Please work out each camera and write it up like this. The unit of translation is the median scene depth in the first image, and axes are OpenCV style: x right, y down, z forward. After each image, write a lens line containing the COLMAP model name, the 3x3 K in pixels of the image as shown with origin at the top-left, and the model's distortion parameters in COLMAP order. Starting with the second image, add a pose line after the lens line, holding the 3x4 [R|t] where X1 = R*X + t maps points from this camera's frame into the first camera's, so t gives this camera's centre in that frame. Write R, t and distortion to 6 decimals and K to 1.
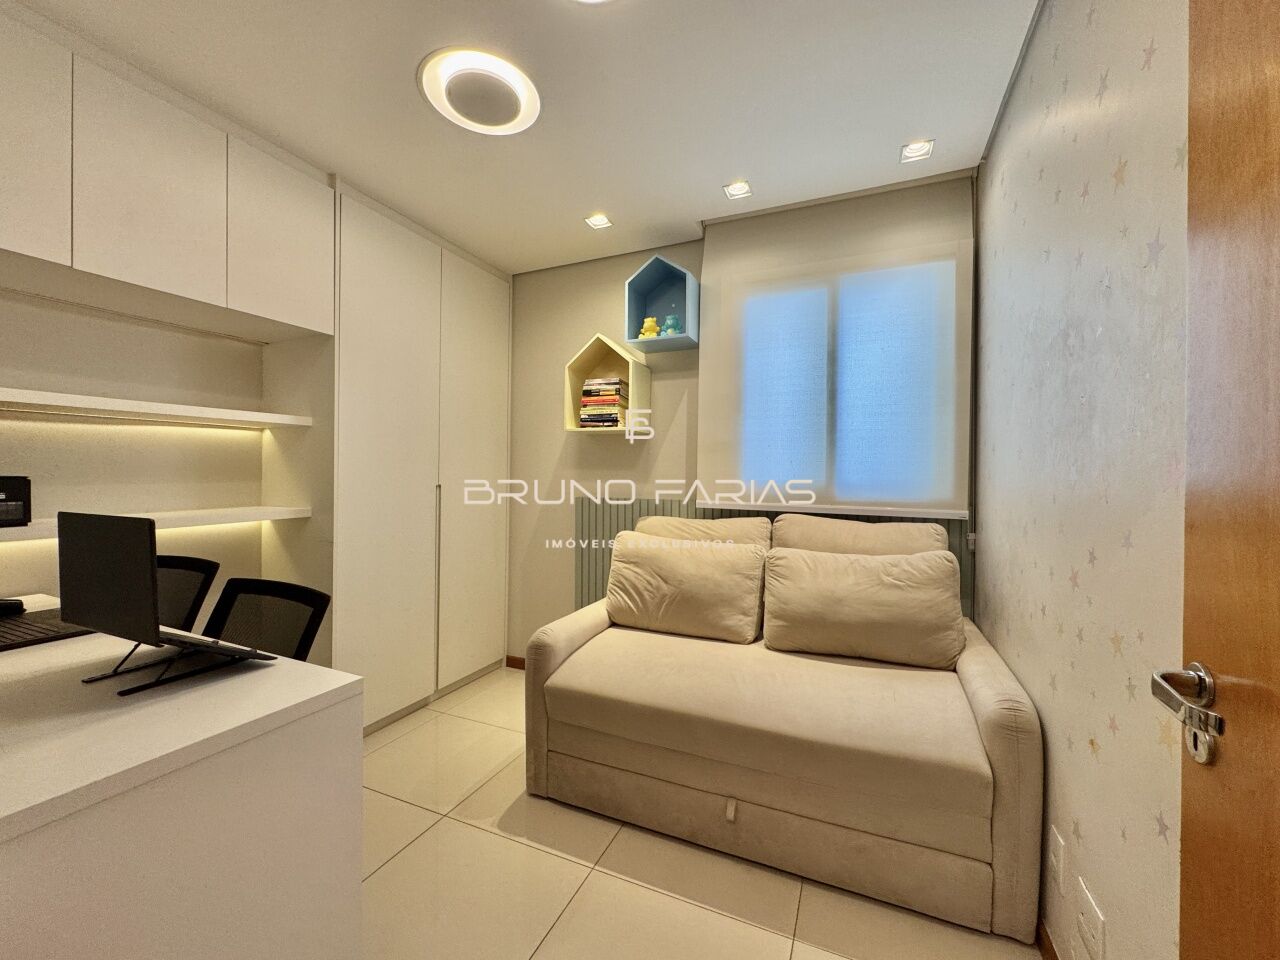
lens RADIAL K [[511.0, 0, 633.0], [0, 511.0, 478.8], [0, 0, 1]] dist [0.000116, -0.001049]
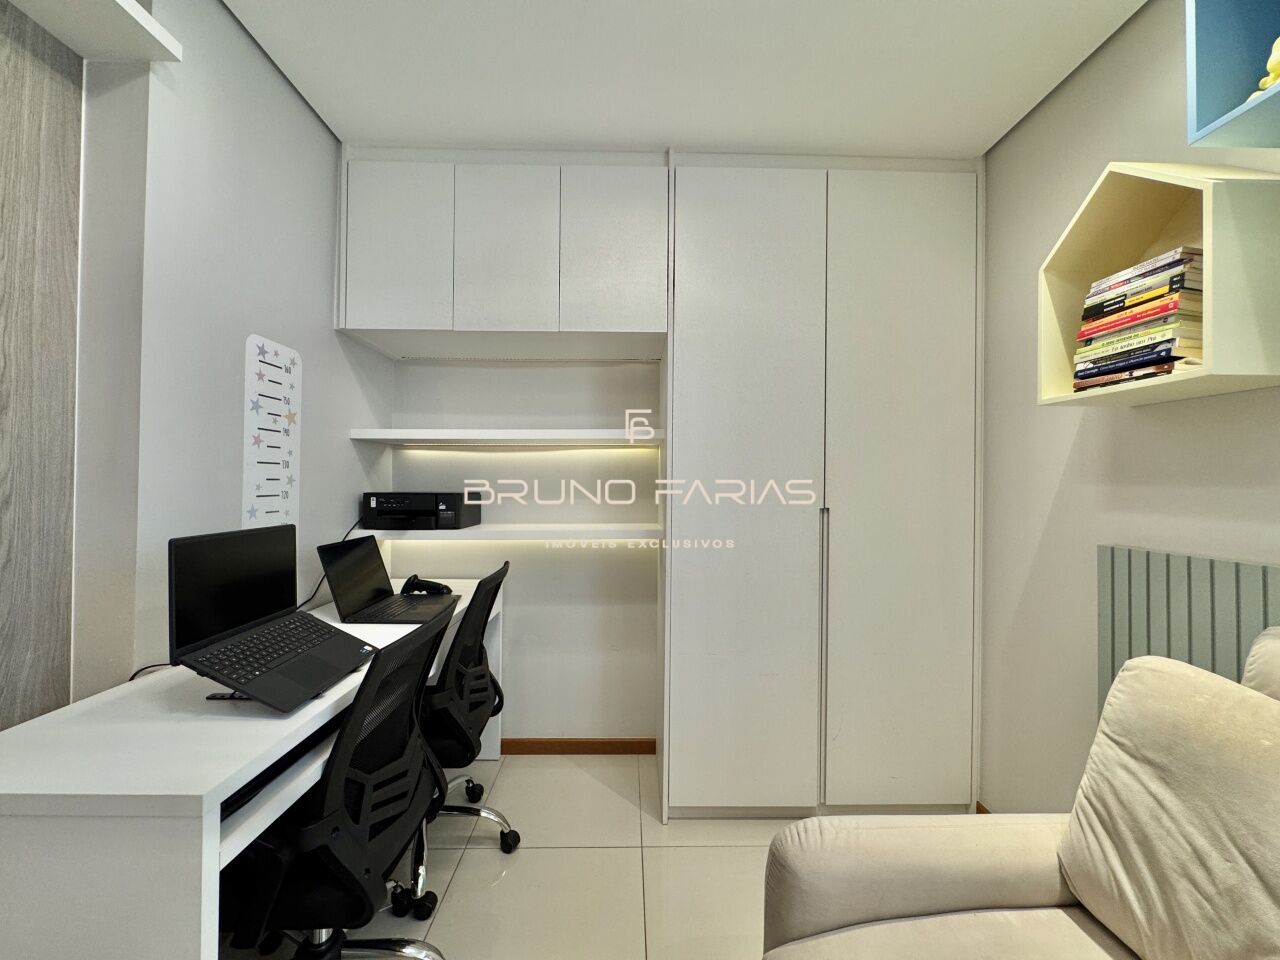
lens RADIAL K [[511.0, 0, 644.1], [0, 511.0, 475.9], [0, 0, 1]] dist [0.000116, -0.001049]
pose [[0.433850, -0.018134, -0.900802, 0.139952], [-0.010088, 0.999637, -0.024983, -0.012008], [0.900928, 0.019926, 0.433510, 0.476567]]
